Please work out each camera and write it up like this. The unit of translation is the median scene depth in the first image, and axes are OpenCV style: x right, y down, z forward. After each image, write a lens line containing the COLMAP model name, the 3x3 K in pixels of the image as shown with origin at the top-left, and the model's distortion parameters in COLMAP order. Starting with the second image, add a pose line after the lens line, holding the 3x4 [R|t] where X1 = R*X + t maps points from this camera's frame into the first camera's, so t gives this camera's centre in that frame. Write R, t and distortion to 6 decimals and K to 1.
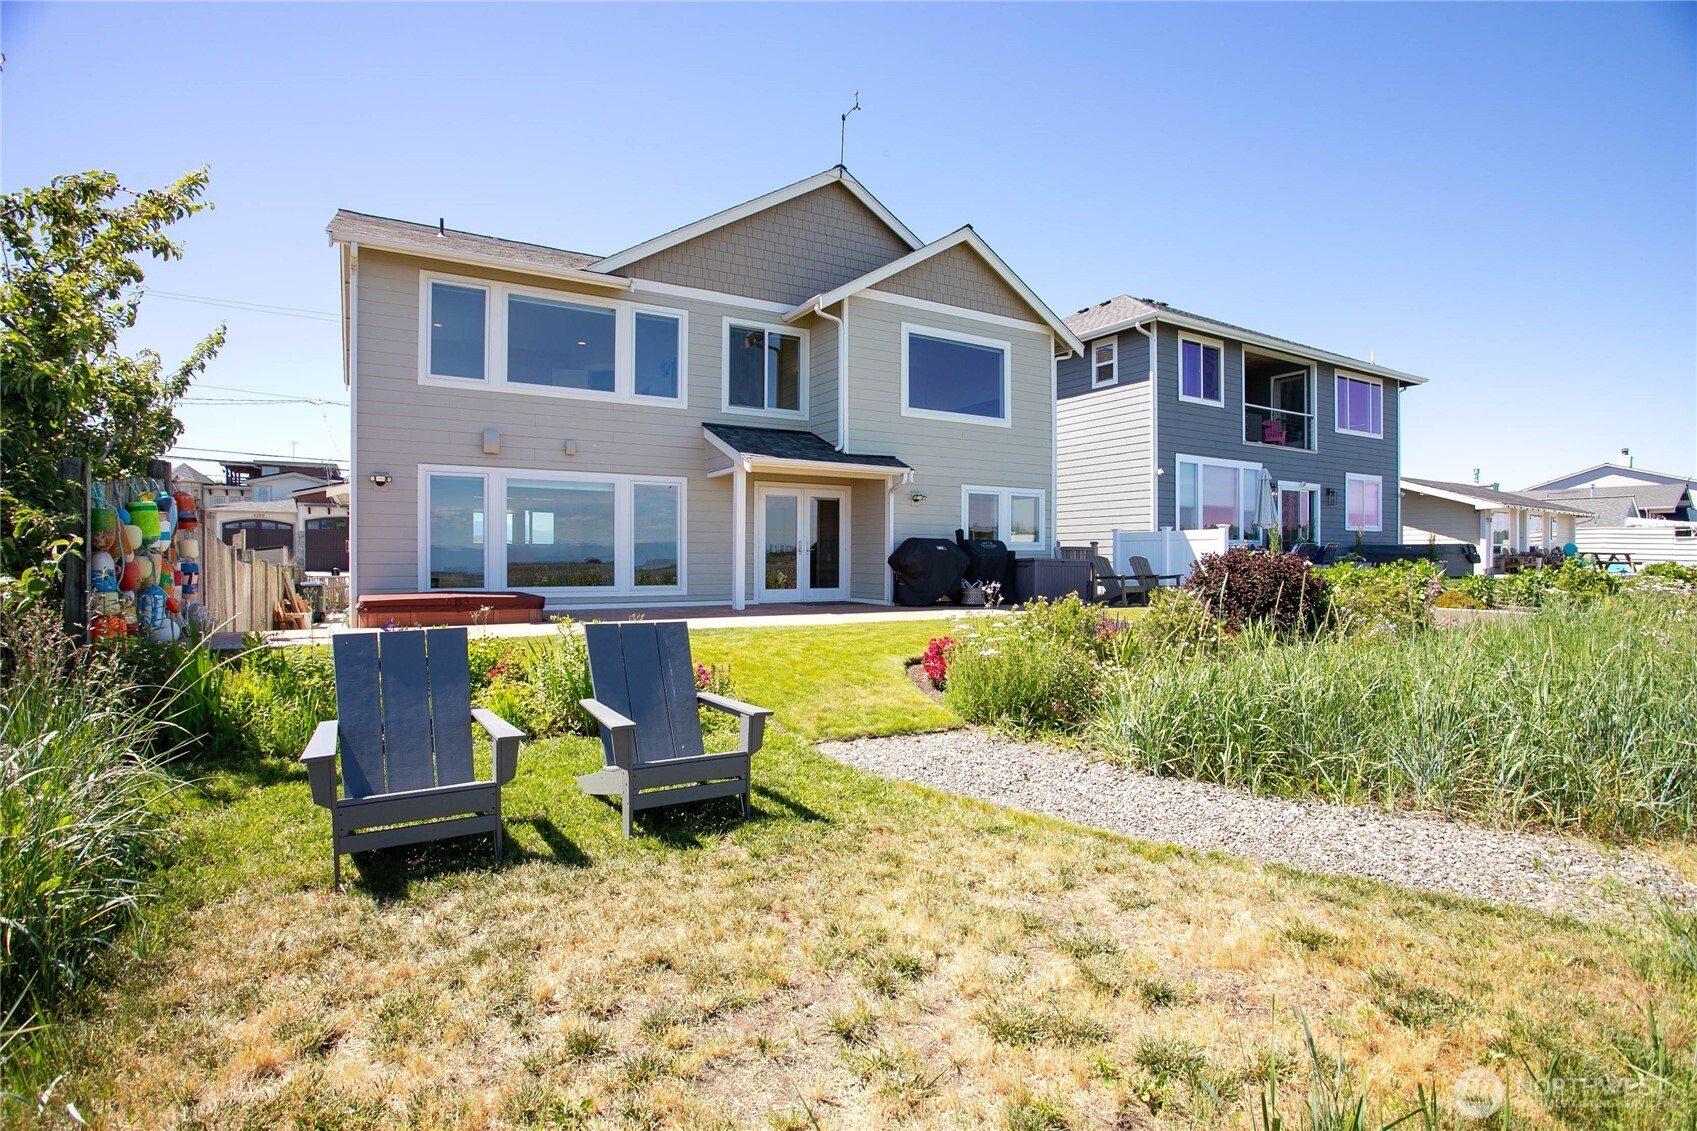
lens RADIAL K [[812.9, 0, 848.5], [0, 812.9, 565.5], [0, 0, 1]] dist [-0.081189, 0.035841]
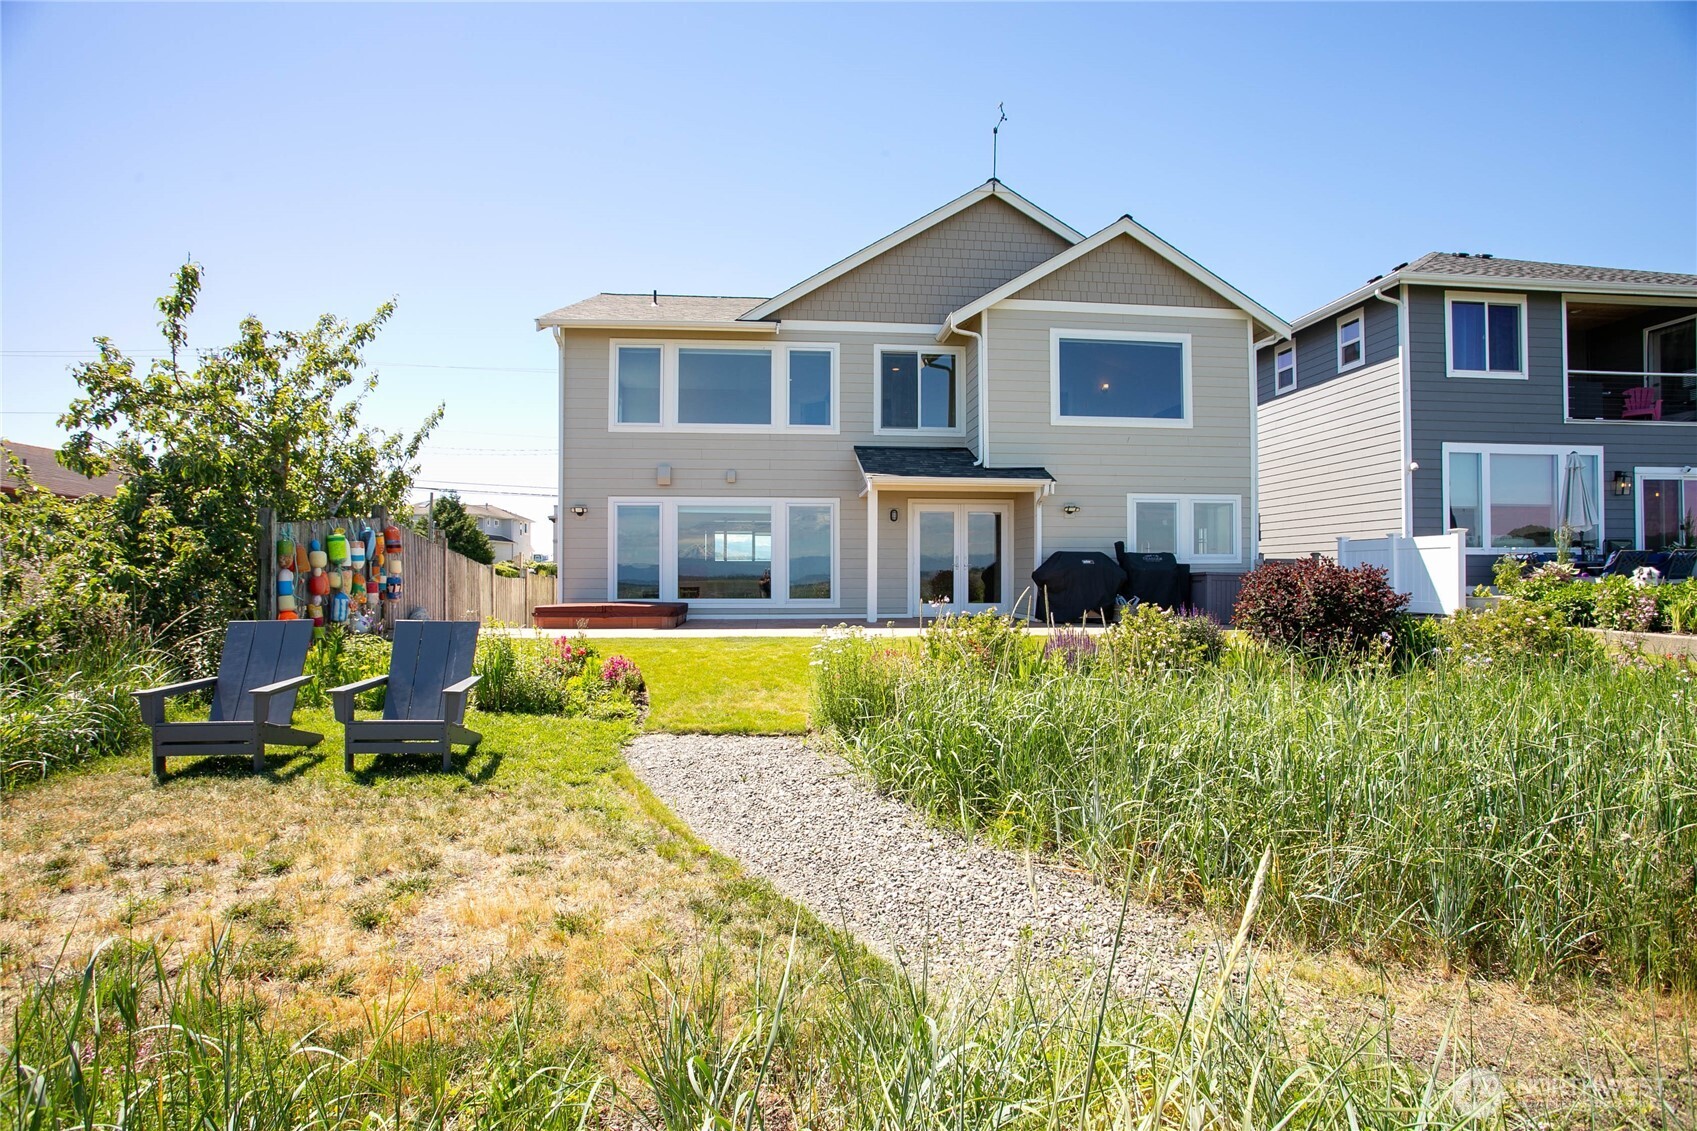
lens RADIAL K [[812.9, 0, 848.5], [0, 812.9, 565.5], [0, 0, 1]] dist [-0.081189, 0.035841]
pose [[0.902618, -0.006816, -0.430388, 0.259834], [-0.001496, 0.999819, -0.018973, 0.001088], [0.430439, 0.017769, 0.902445, 0.032477]]
